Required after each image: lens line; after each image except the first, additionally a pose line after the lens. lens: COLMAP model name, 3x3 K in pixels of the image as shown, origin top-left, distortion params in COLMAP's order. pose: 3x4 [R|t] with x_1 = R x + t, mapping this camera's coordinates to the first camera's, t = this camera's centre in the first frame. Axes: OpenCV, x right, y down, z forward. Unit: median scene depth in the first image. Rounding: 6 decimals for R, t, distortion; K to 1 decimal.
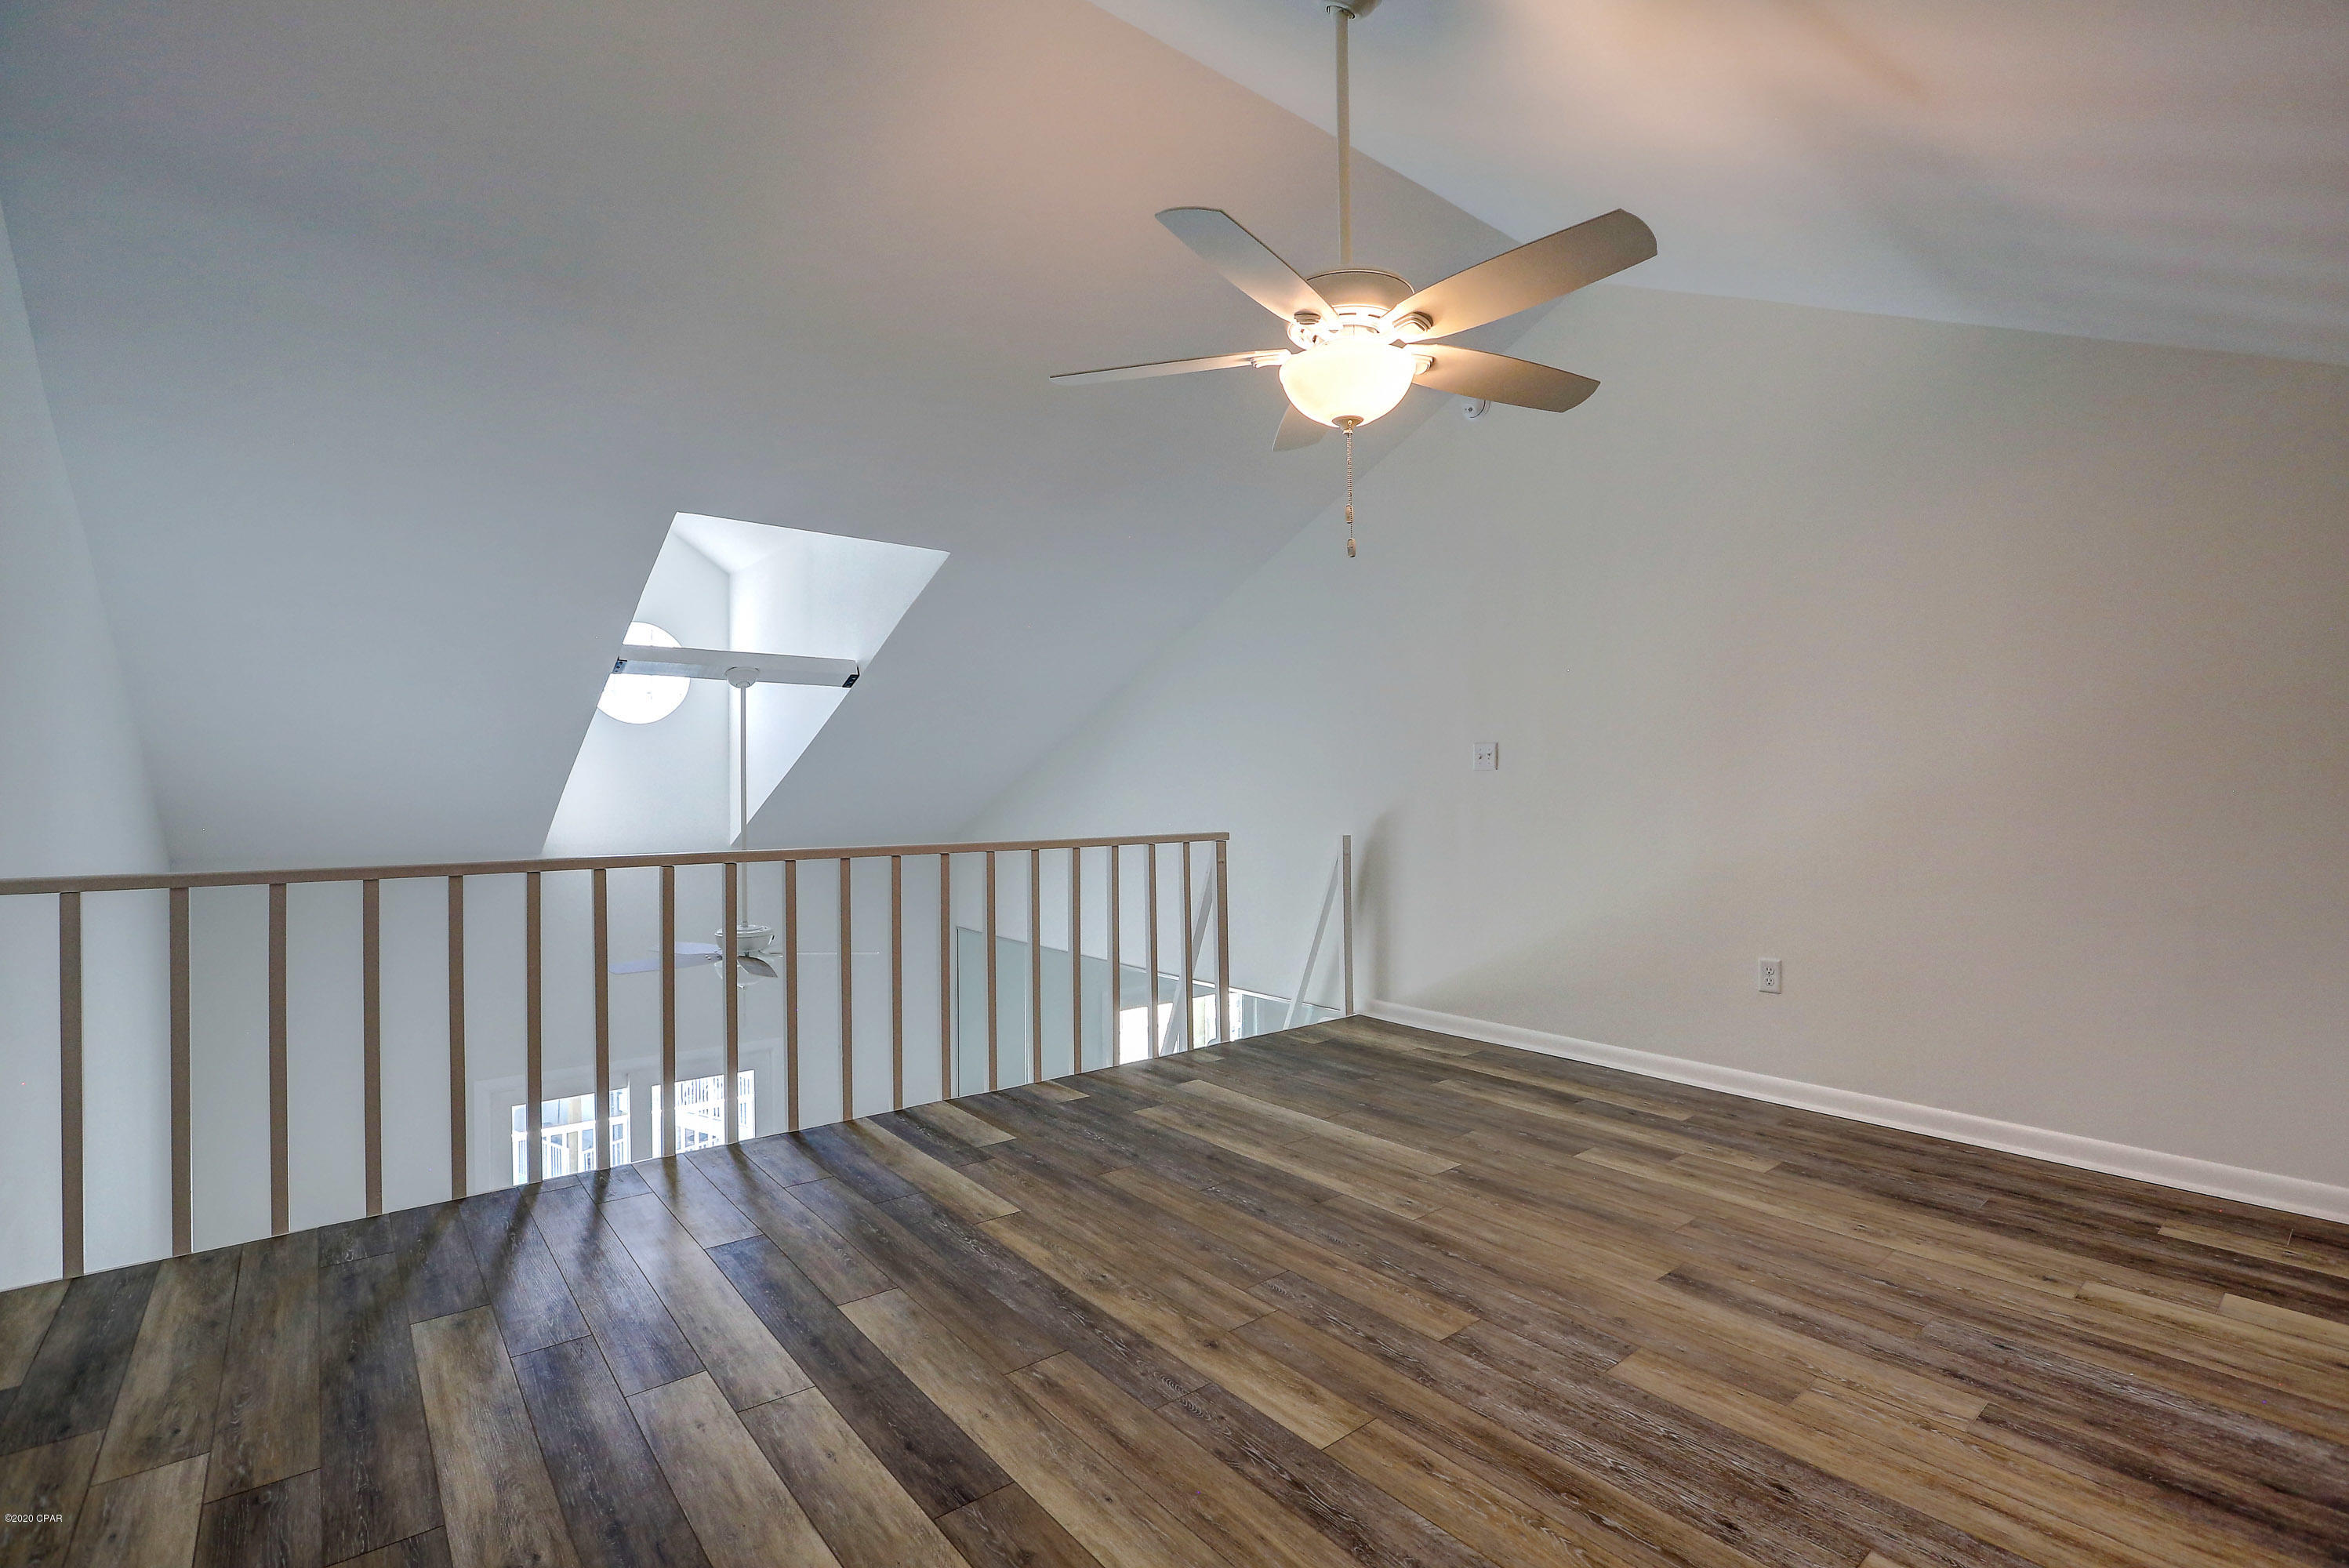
lens RADIAL K [[1064.1, 0, 1170.3], [0, 1064.1, 781.0], [0, 0, 1]] dist [-0.003625, 0.000312]
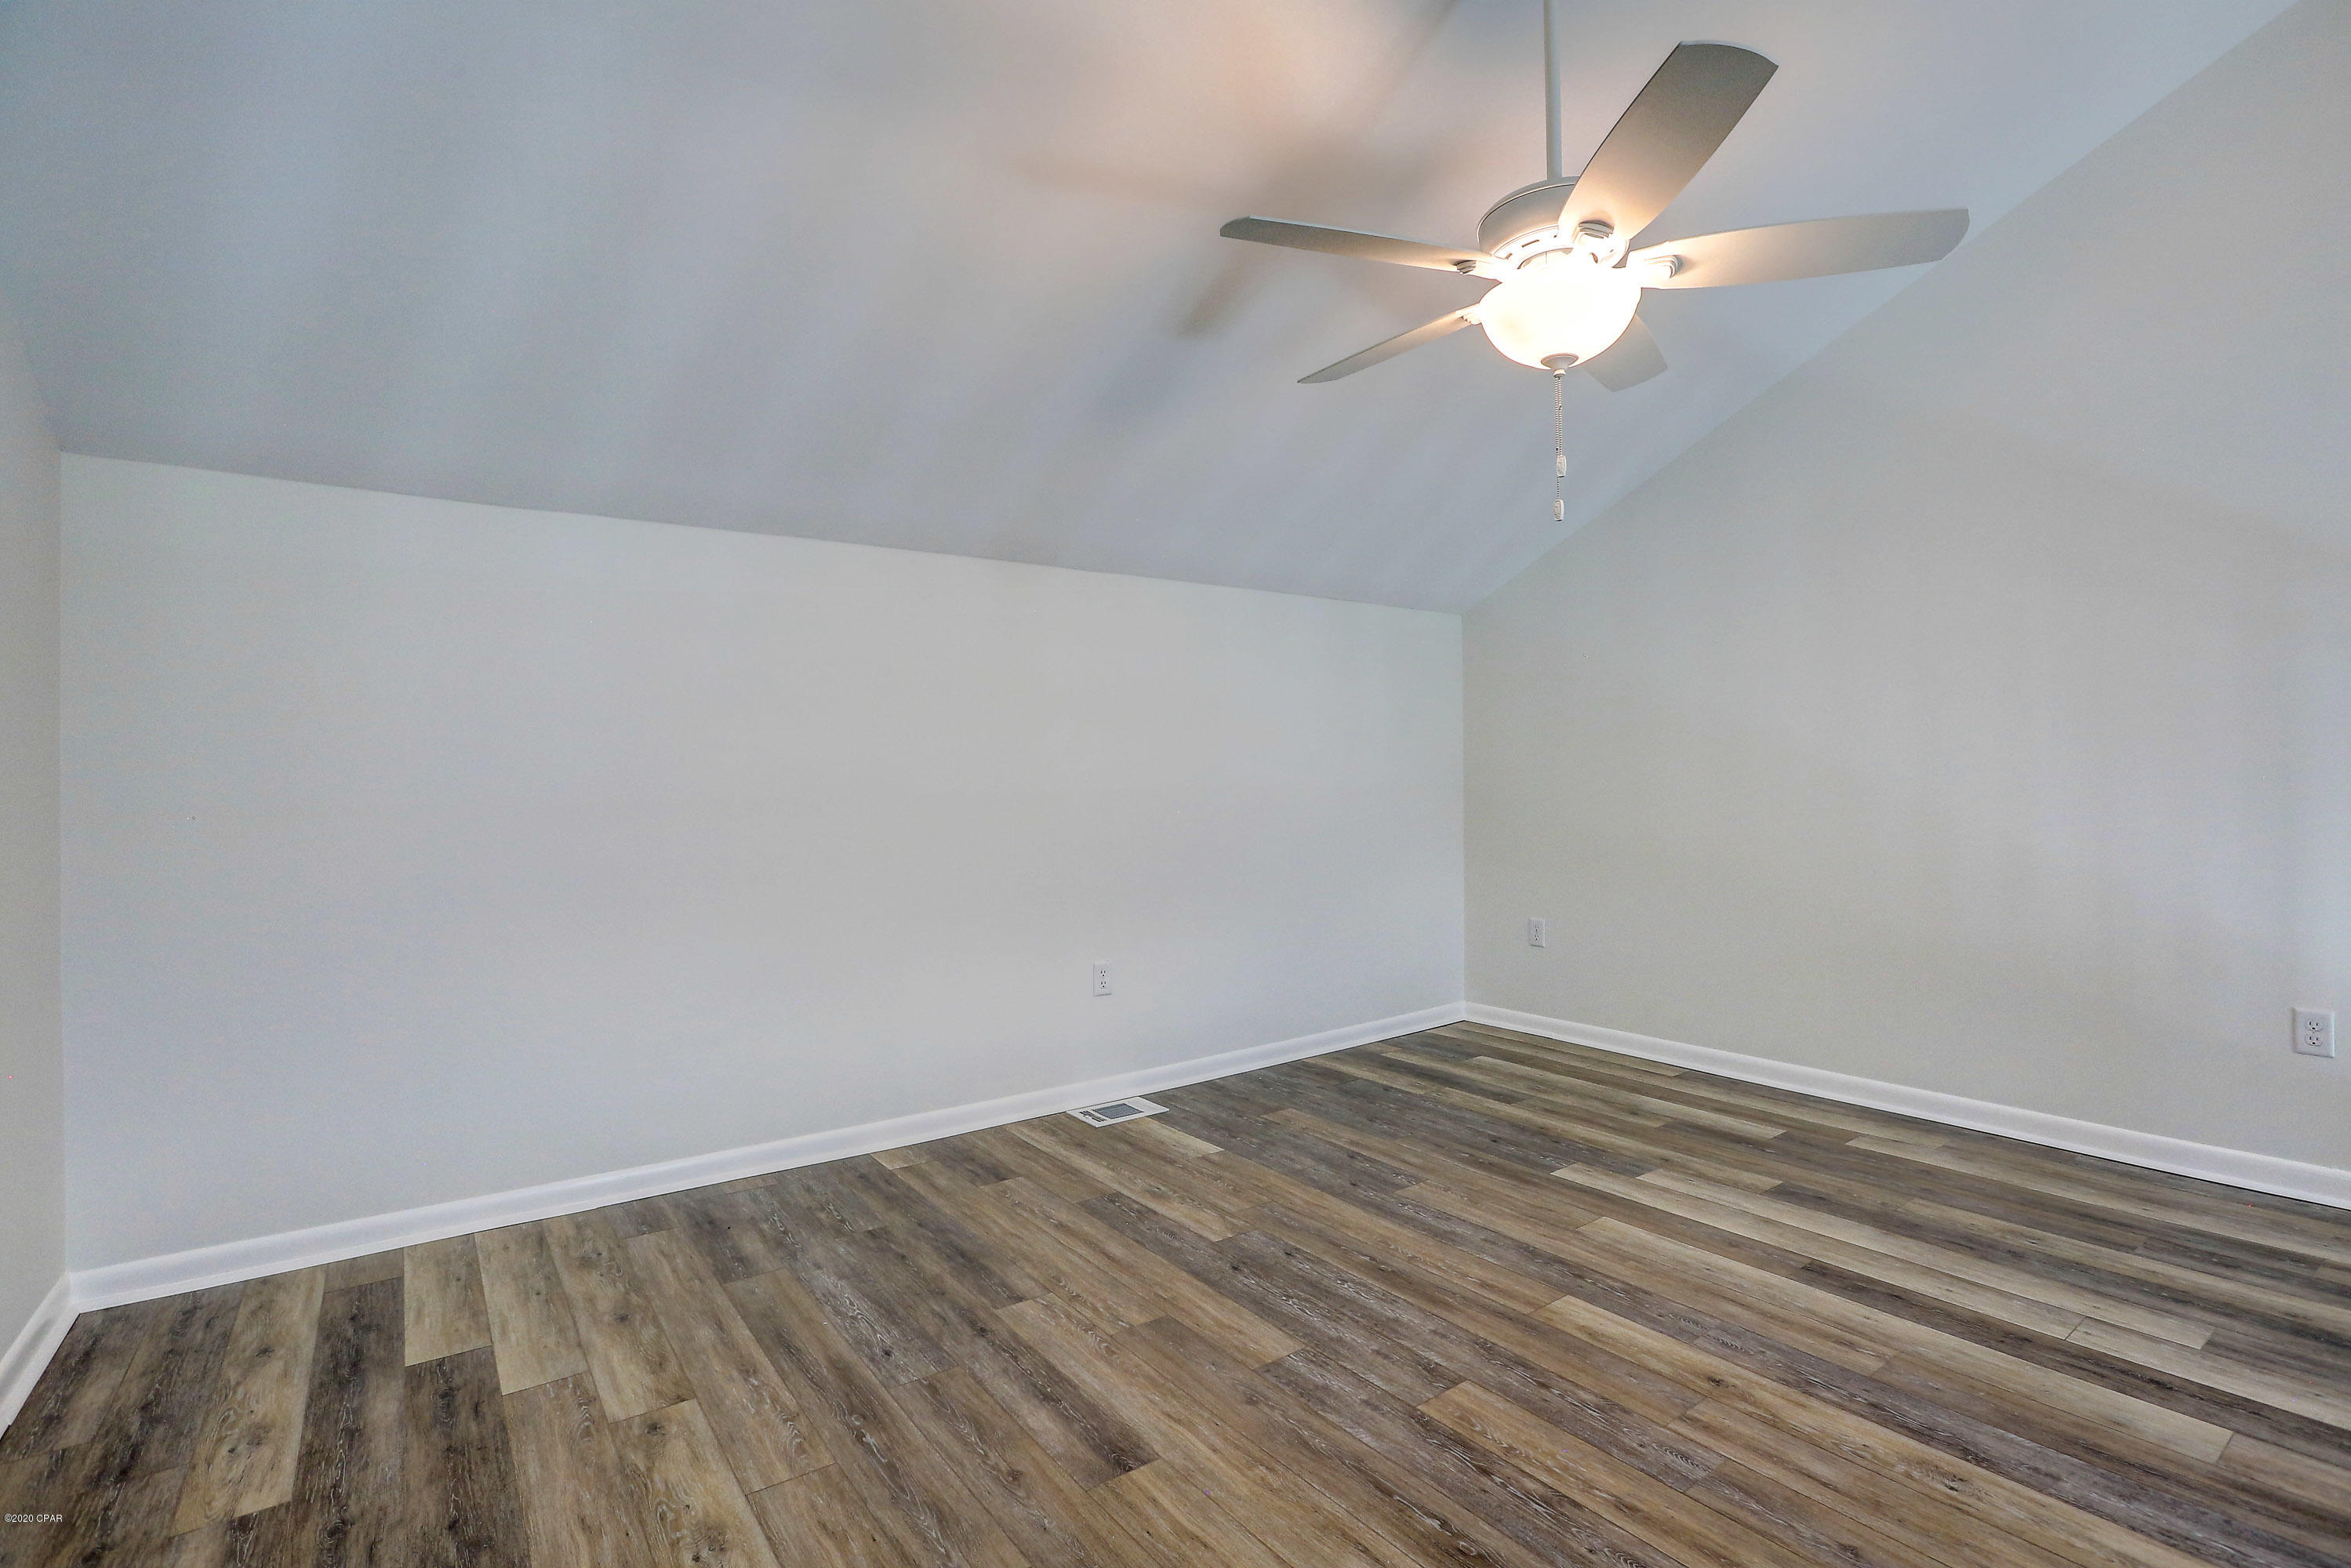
lens RADIAL K [[1065.0, 0, 1179.7], [0, 1065.0, 781.5], [0, 0, 1]] dist [-0.003625, 0.000312]
pose [[-0.998110, 0.005978, 0.061156, 0.447994], [0.005913, 0.999982, -0.001246, 0.005904], [-0.061163, -0.000882, -0.998127, 1.961030]]
